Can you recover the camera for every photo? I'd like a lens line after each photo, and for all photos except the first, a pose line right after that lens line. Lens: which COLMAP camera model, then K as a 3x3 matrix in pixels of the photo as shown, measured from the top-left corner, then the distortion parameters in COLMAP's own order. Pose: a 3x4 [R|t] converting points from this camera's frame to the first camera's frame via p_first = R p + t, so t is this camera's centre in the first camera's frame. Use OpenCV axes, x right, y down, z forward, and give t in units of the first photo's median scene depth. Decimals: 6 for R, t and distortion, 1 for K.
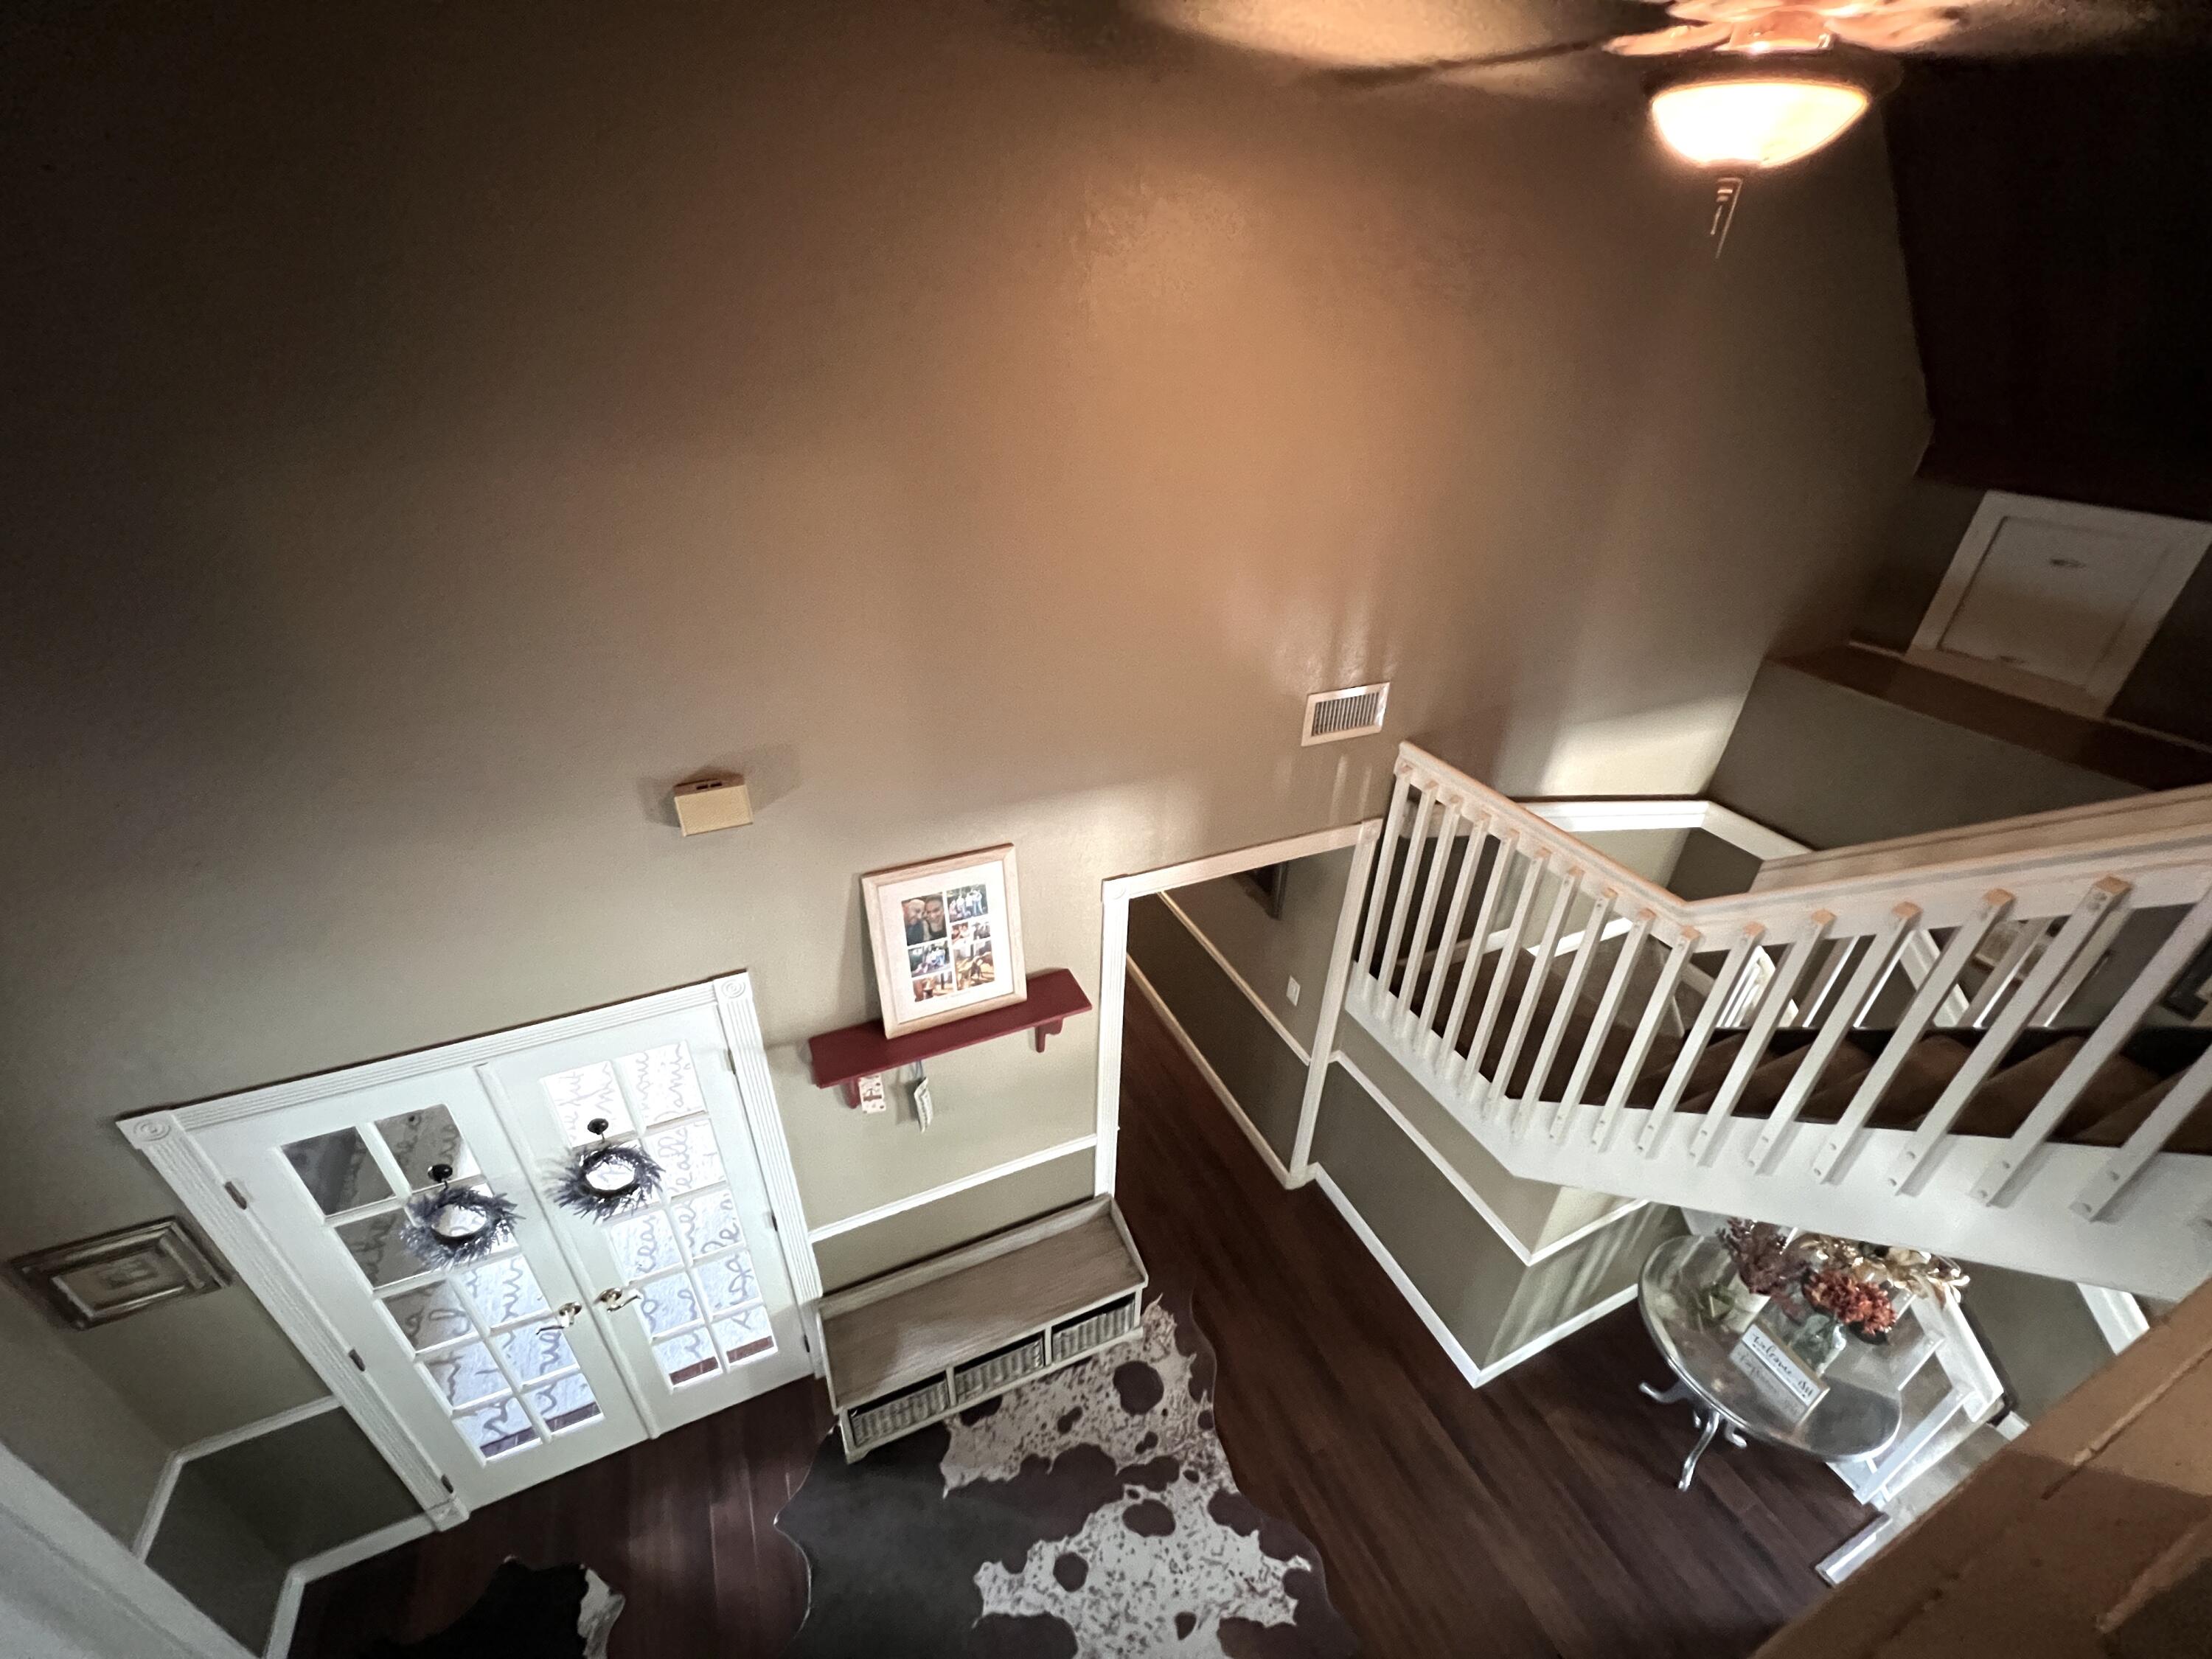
lens RADIAL K [[890.6, 0, 1102.8], [0, 890.6, 825.6], [0, 0, 1]] dist [-0.000811, 0.000370]
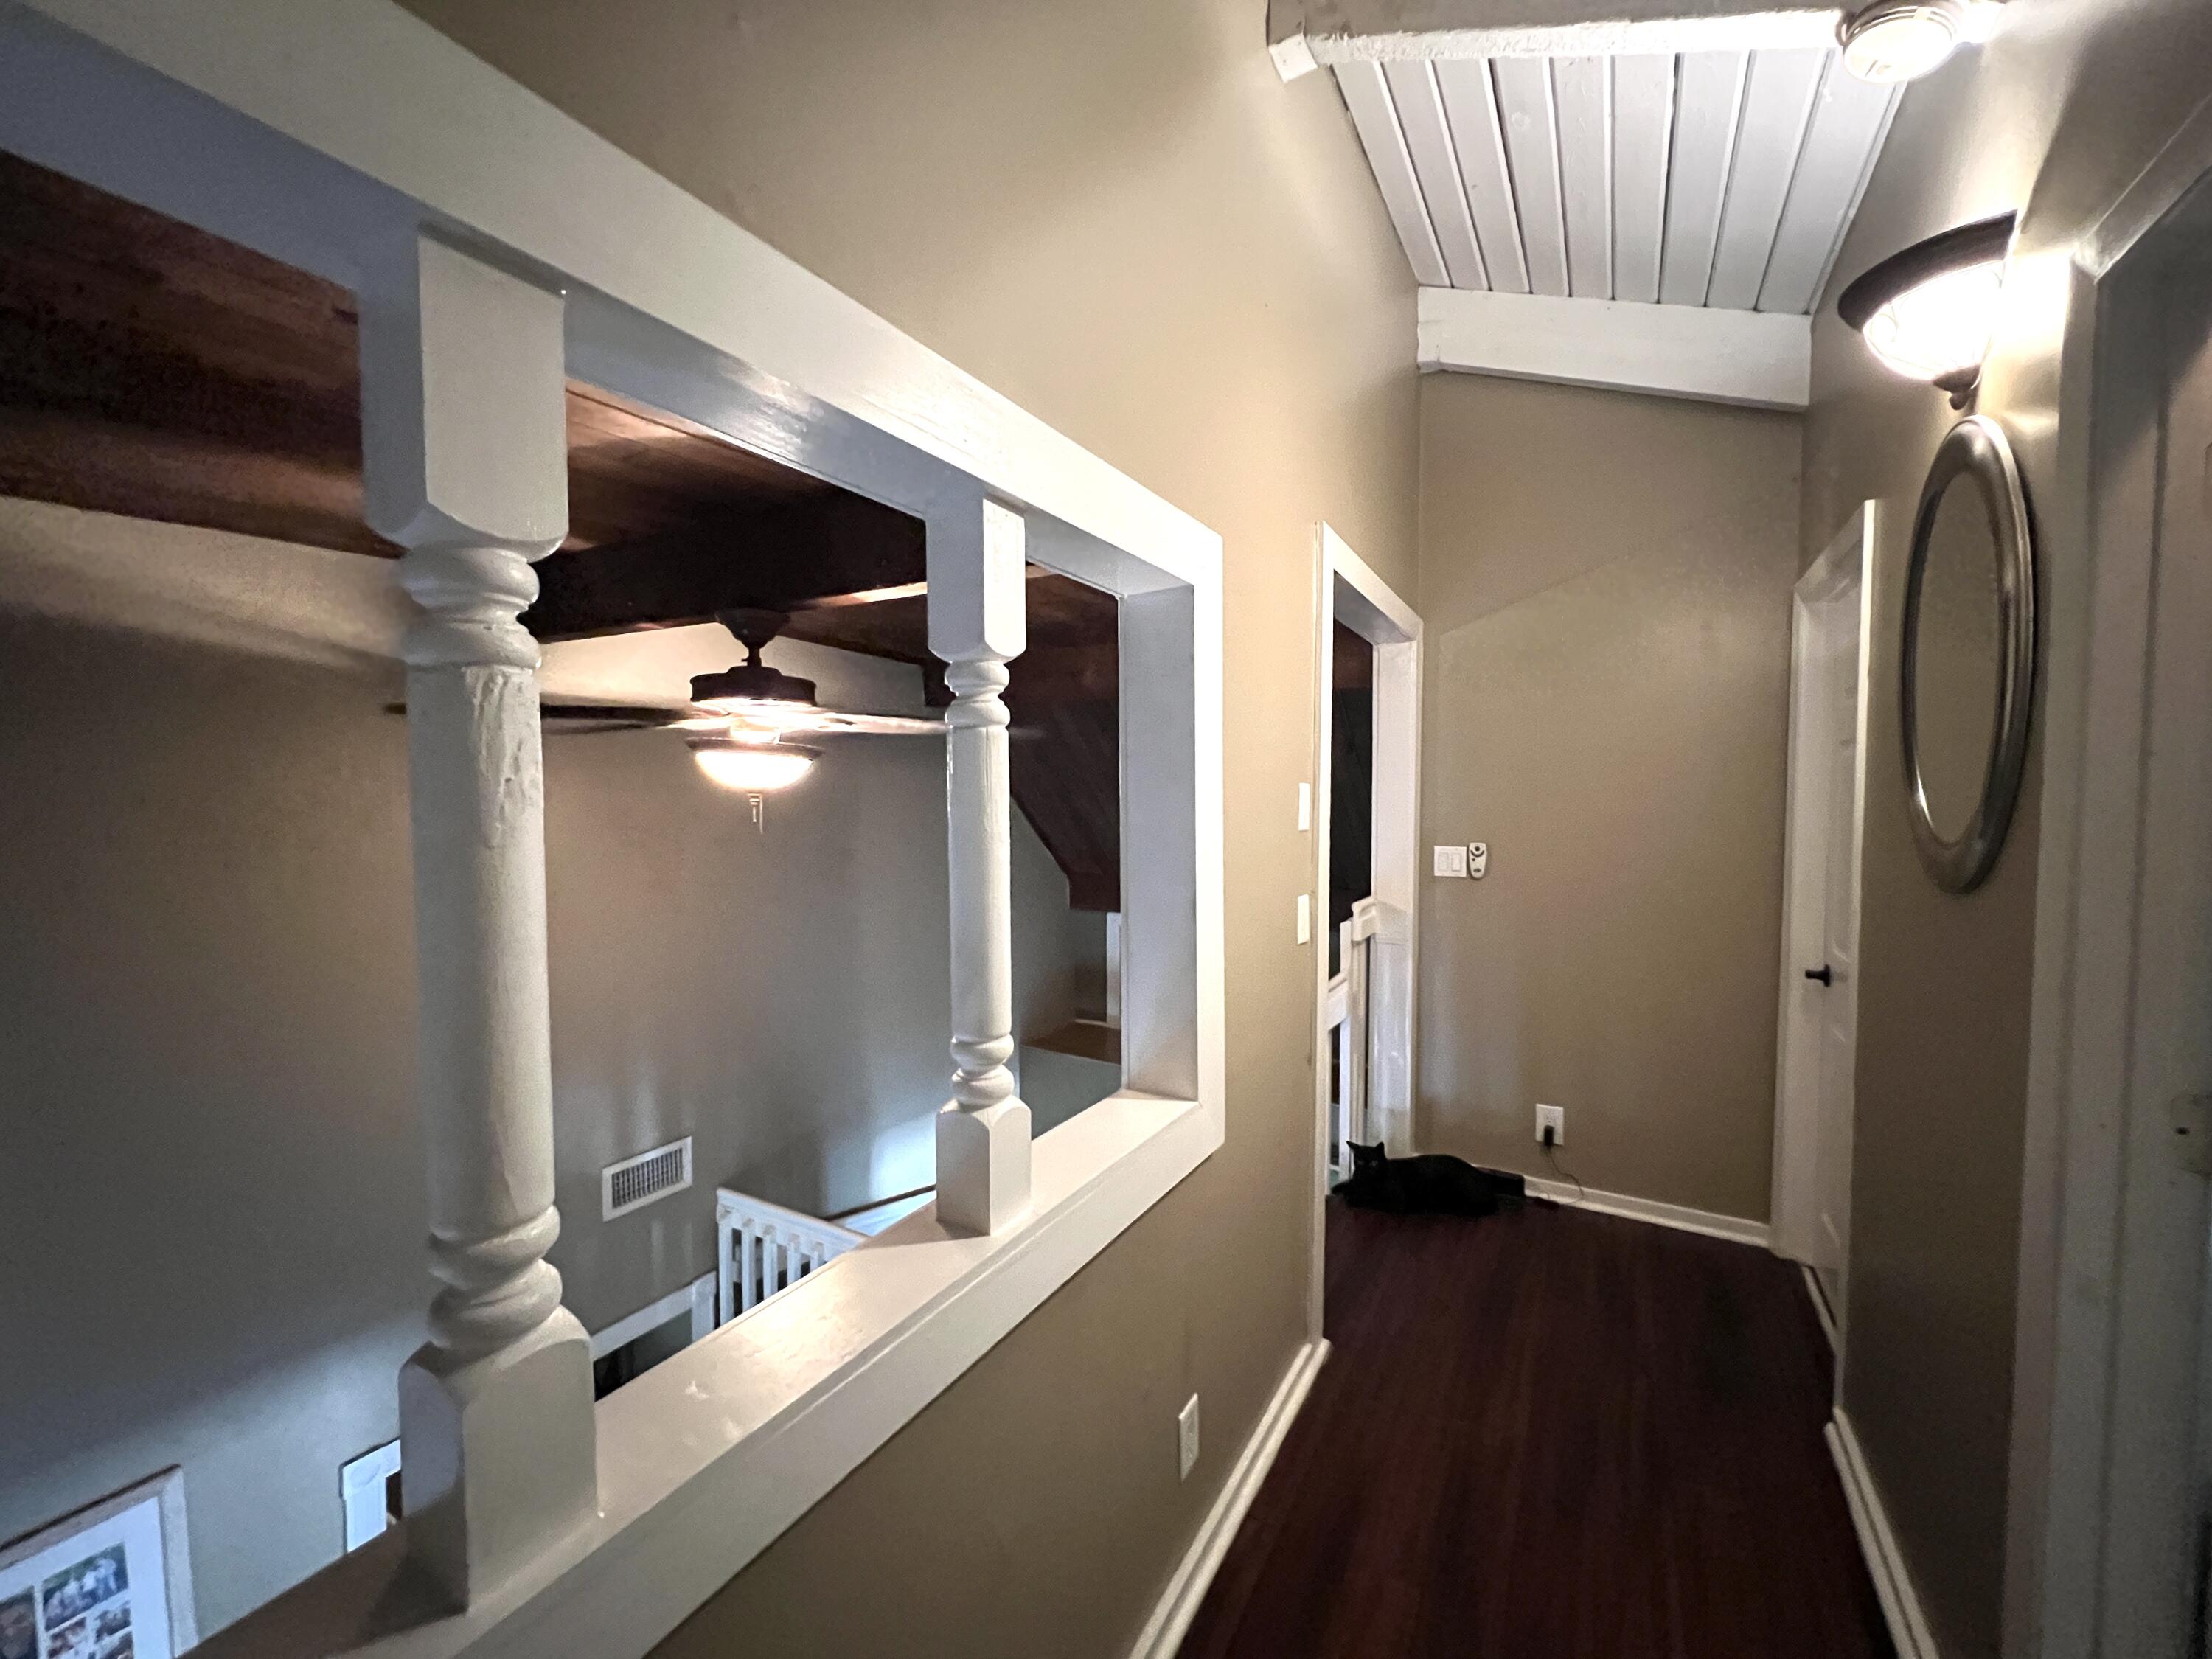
lens RADIAL K [[890.6, 0, 1100.8], [0, 890.6, 831.0], [0, 0, 1]] dist [-0.000811, 0.000370]
pose [[0.804886, -0.042747, 0.591887, 0.097964], [0.307969, 0.882664, -0.355049, 0.049257], [-0.507260, 0.468057, 0.723609, -0.208413]]
